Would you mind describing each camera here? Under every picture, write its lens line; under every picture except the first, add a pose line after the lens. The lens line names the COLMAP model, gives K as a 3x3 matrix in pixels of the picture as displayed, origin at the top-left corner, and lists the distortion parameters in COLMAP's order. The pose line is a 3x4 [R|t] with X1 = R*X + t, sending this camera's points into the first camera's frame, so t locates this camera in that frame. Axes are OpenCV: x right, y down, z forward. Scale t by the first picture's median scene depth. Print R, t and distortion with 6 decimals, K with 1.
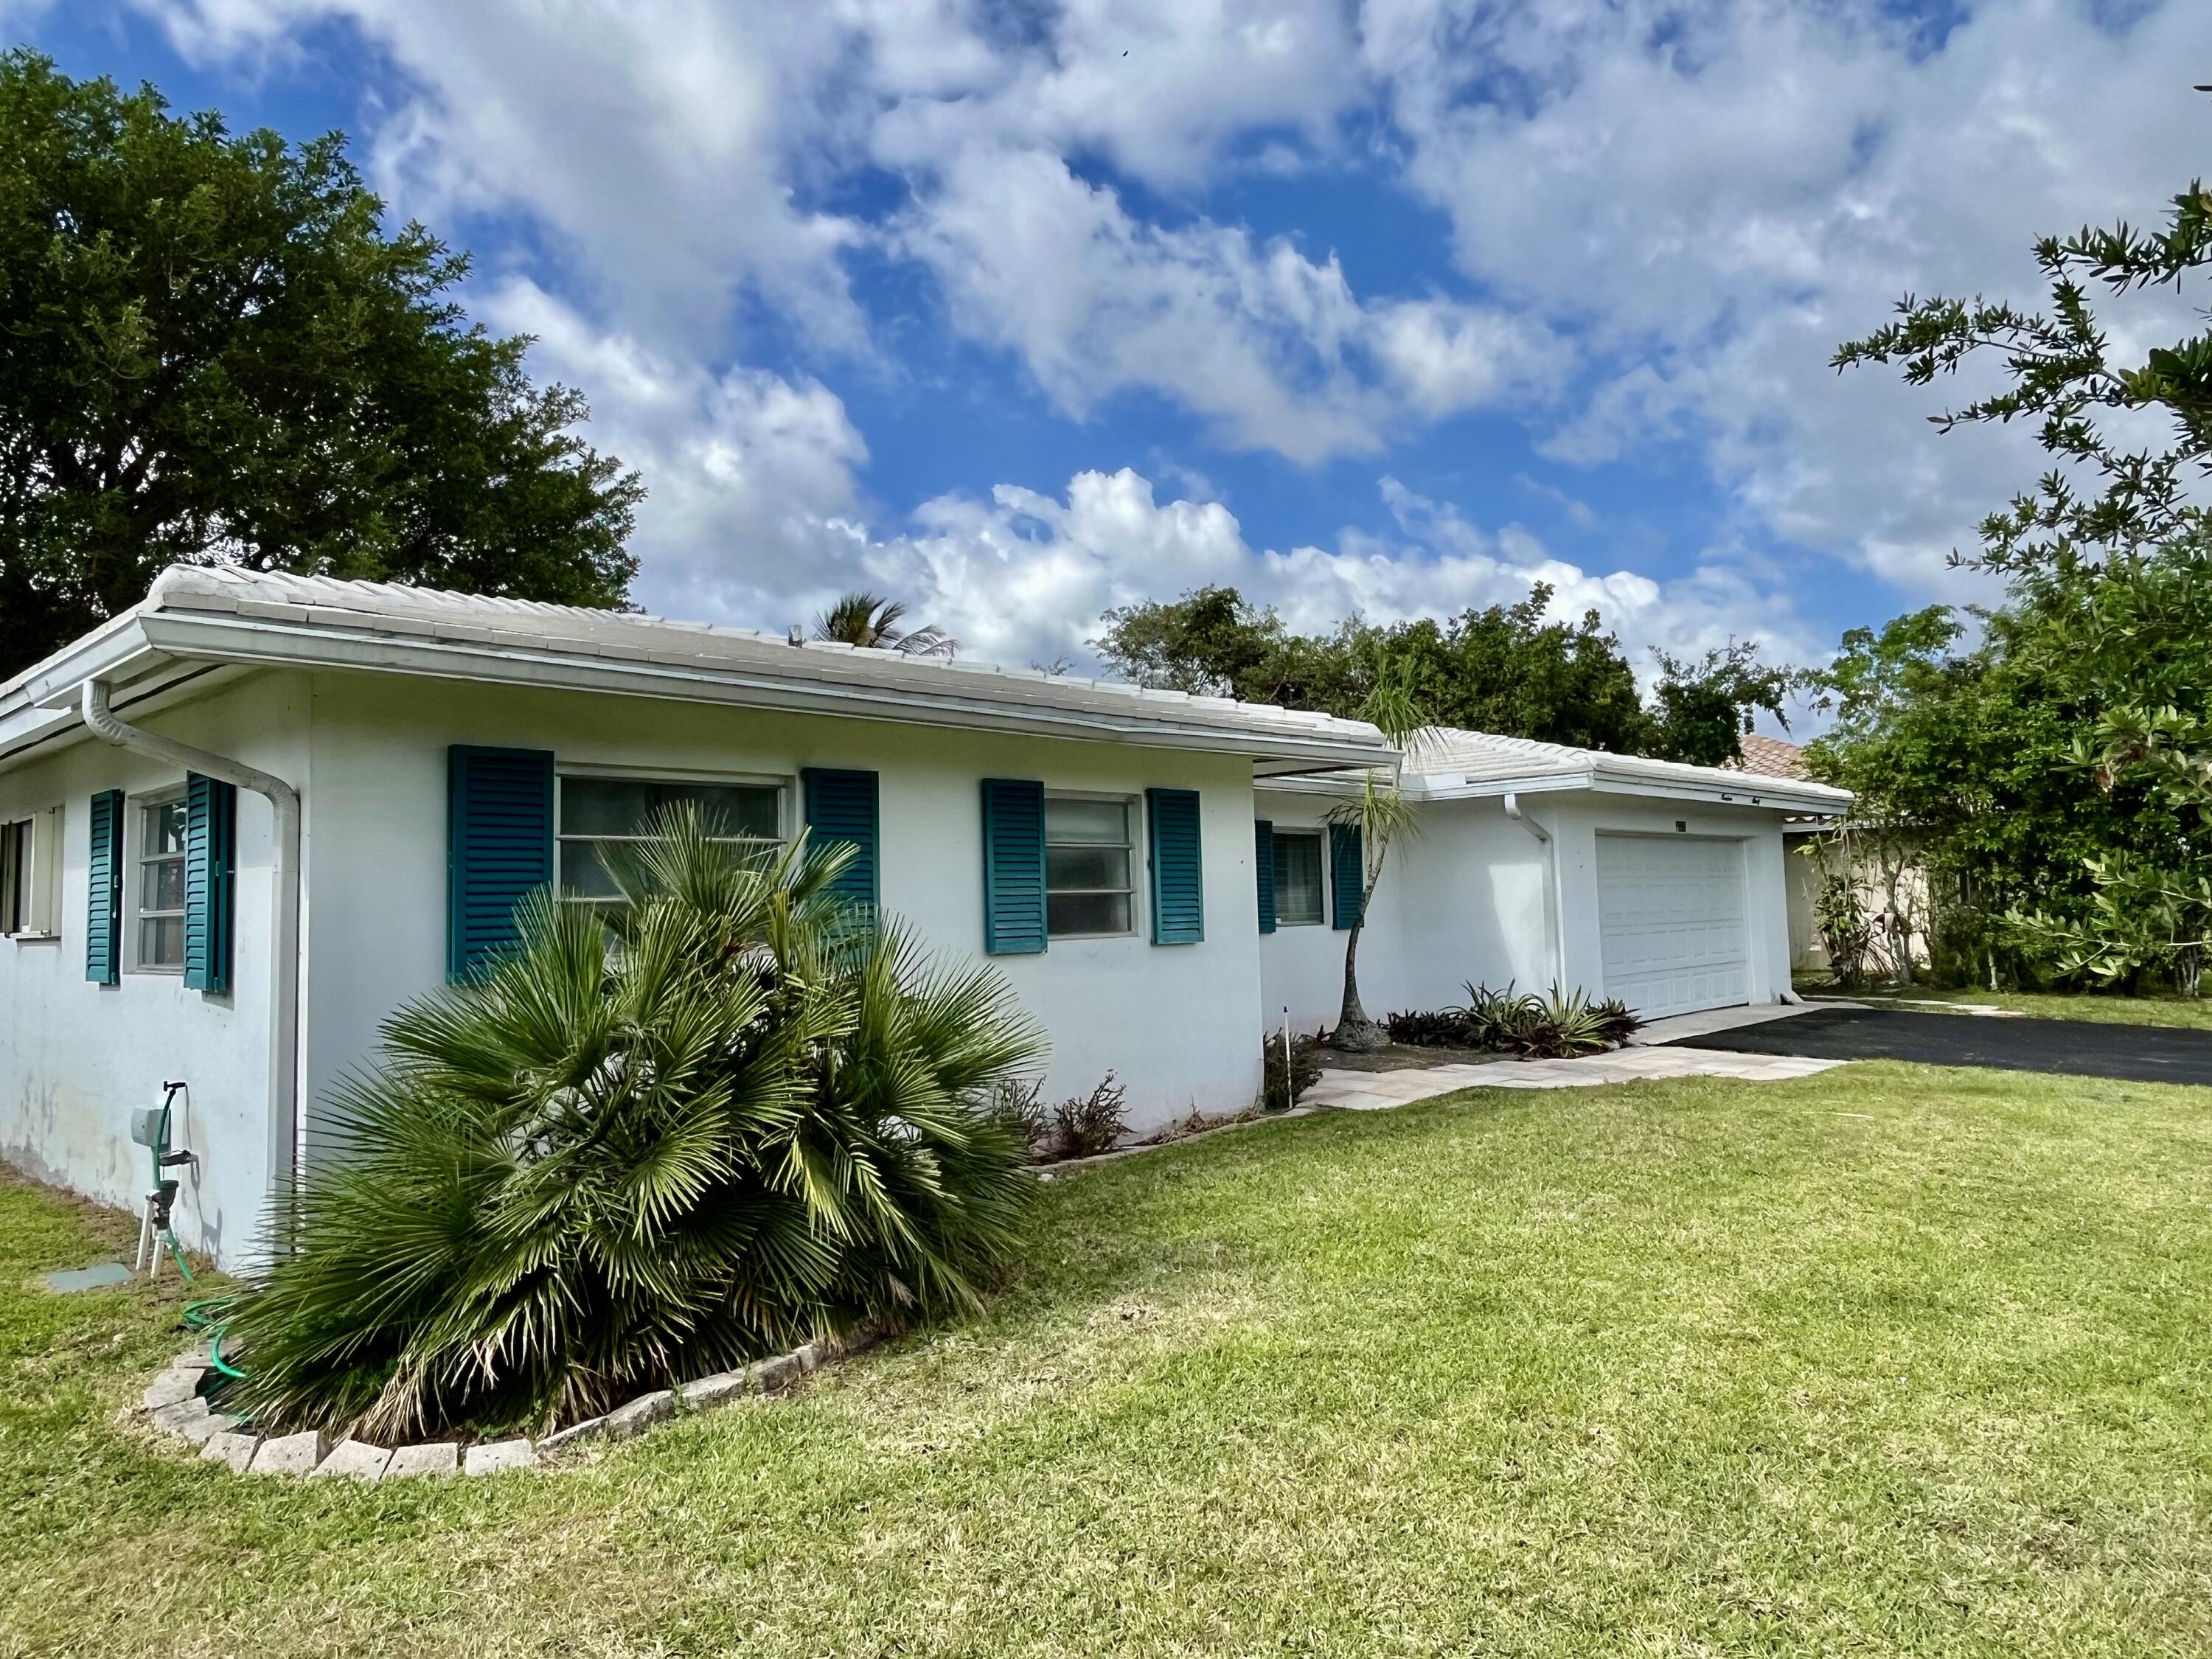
lens RADIAL K [[1432.4, 0, 1106.0], [0, 1432.4, 829.5], [0, 0, 1]] dist [-0.079405, 0.000785]
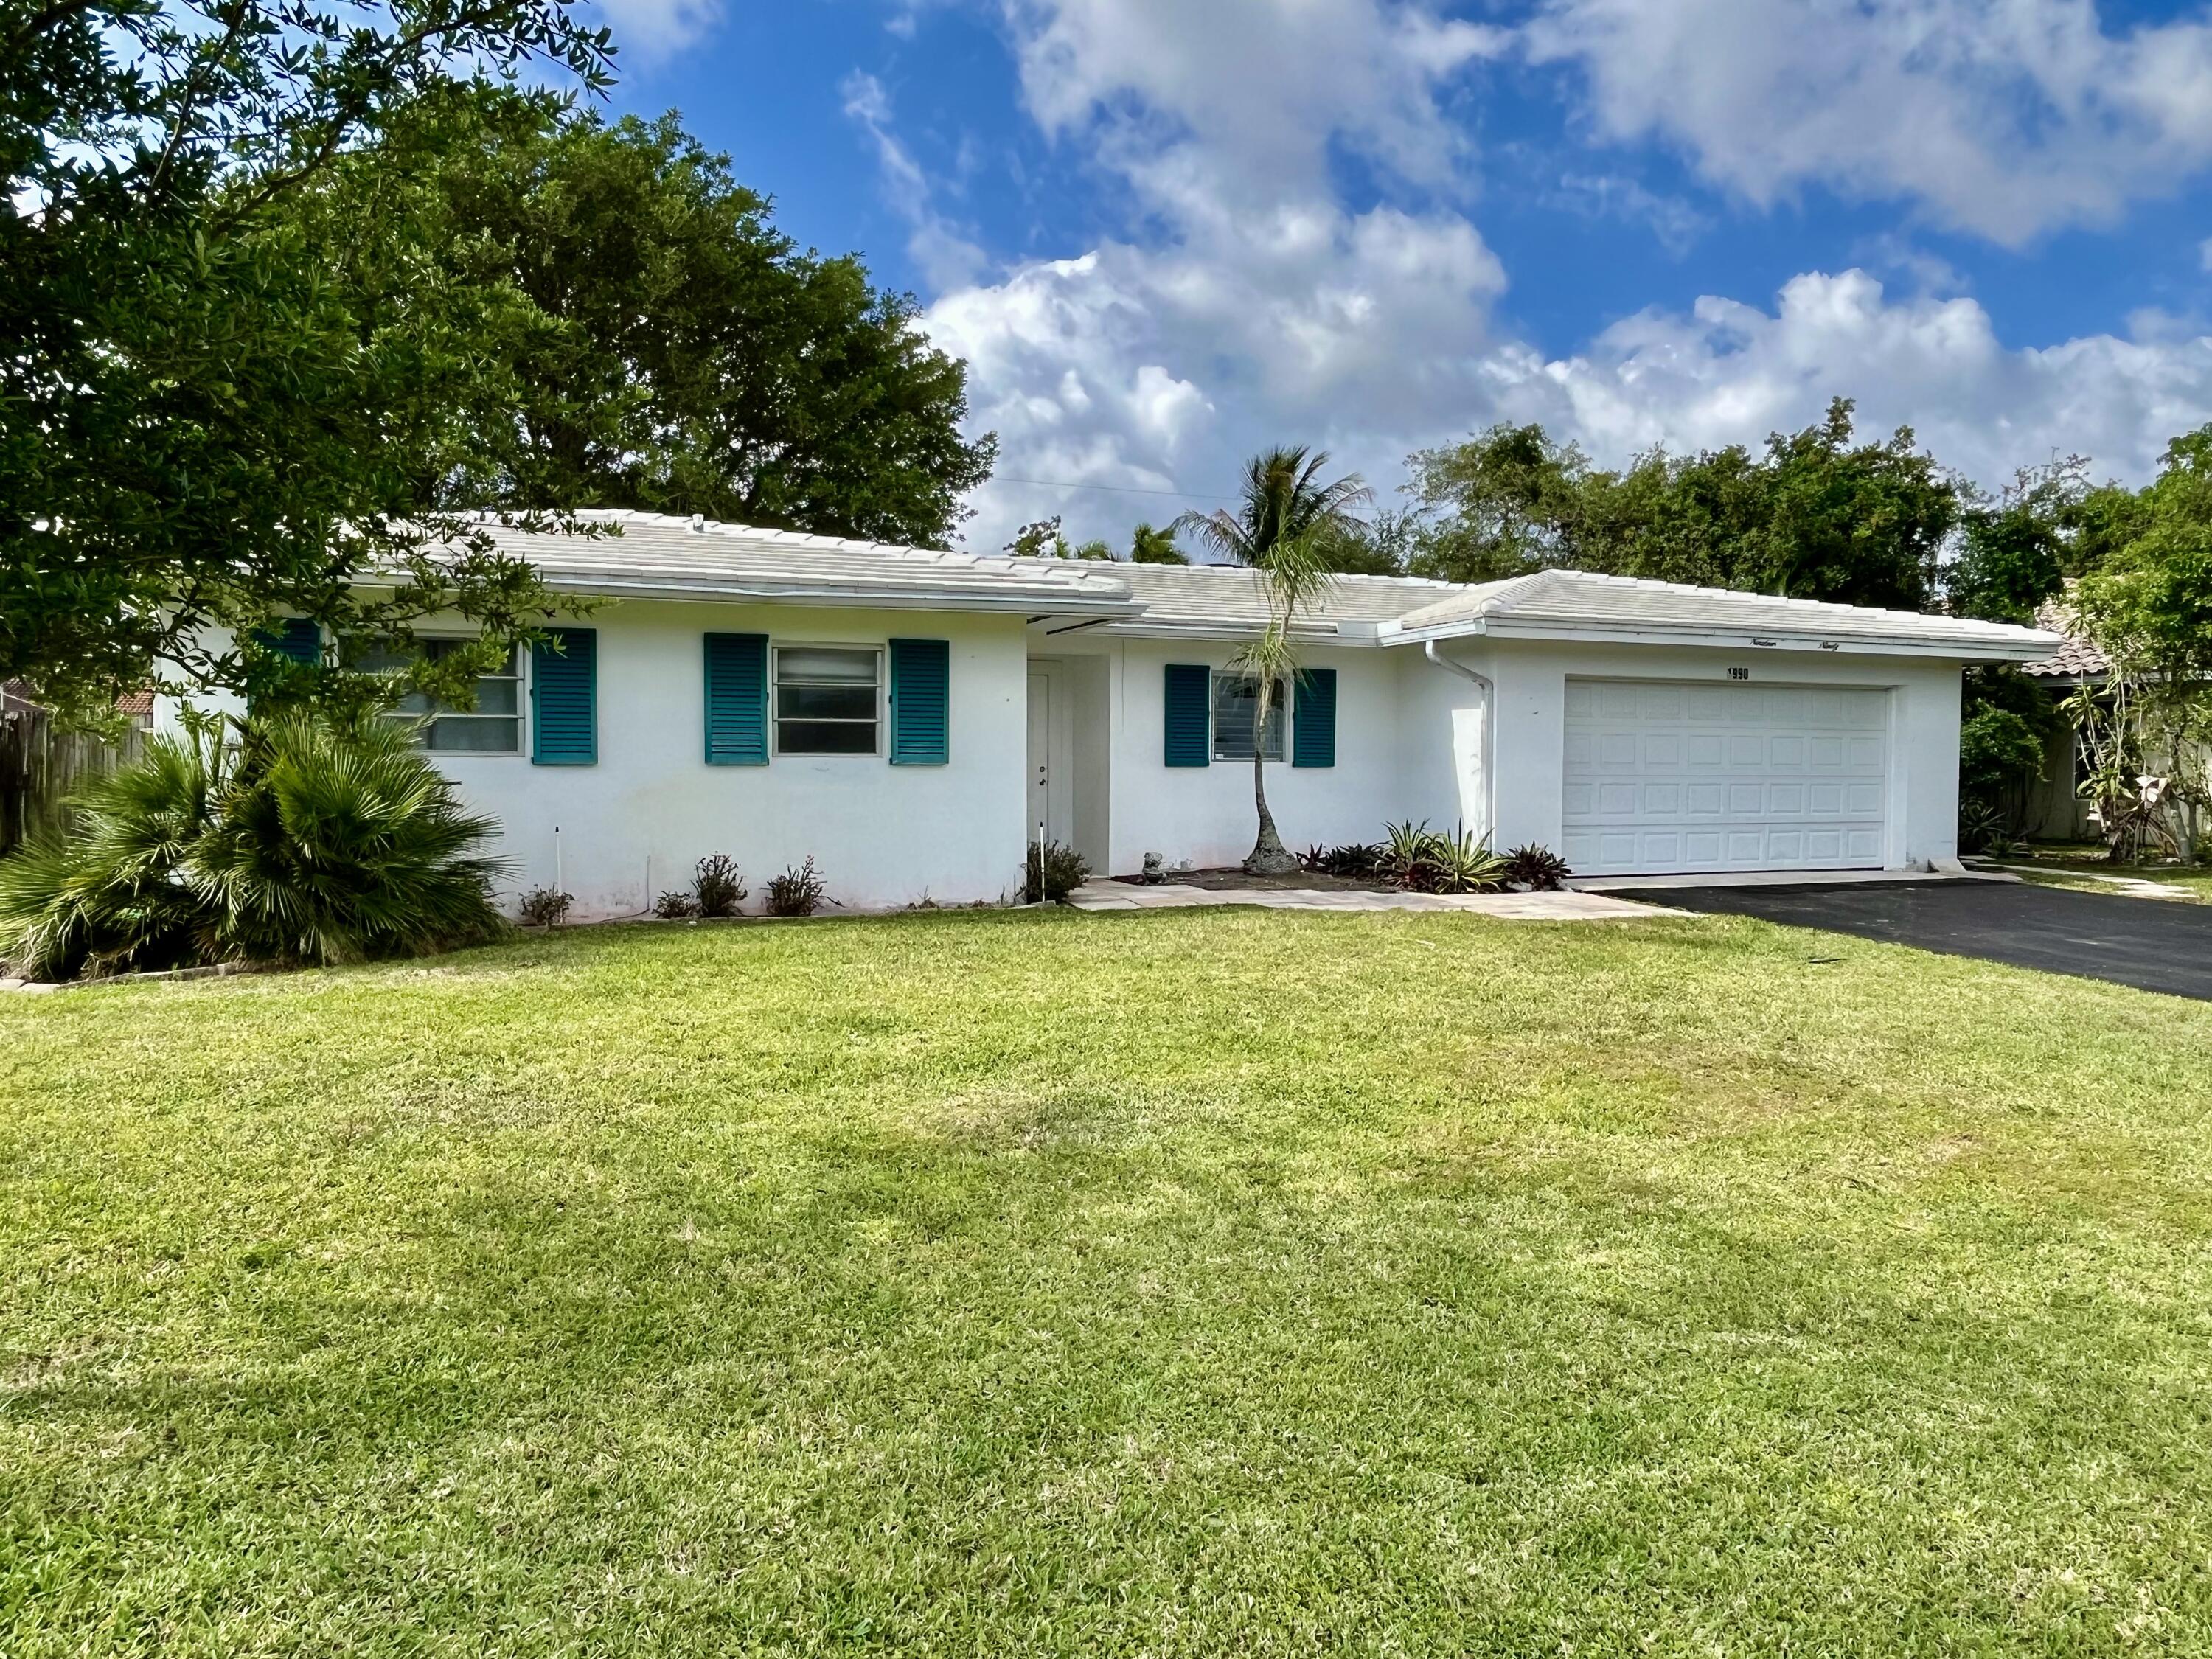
lens RADIAL K [[1413.9, 0, 1106.0], [0, 1413.9, 829.5], [0, 0, 1]] dist [-0.052096, 0.000891]
pose [[0.889497, 0.056175, -0.453475, 0.277075], [-0.005498, 0.993658, 0.112307, -0.000724], [0.456908, -0.097403, 0.884165, -0.002278]]
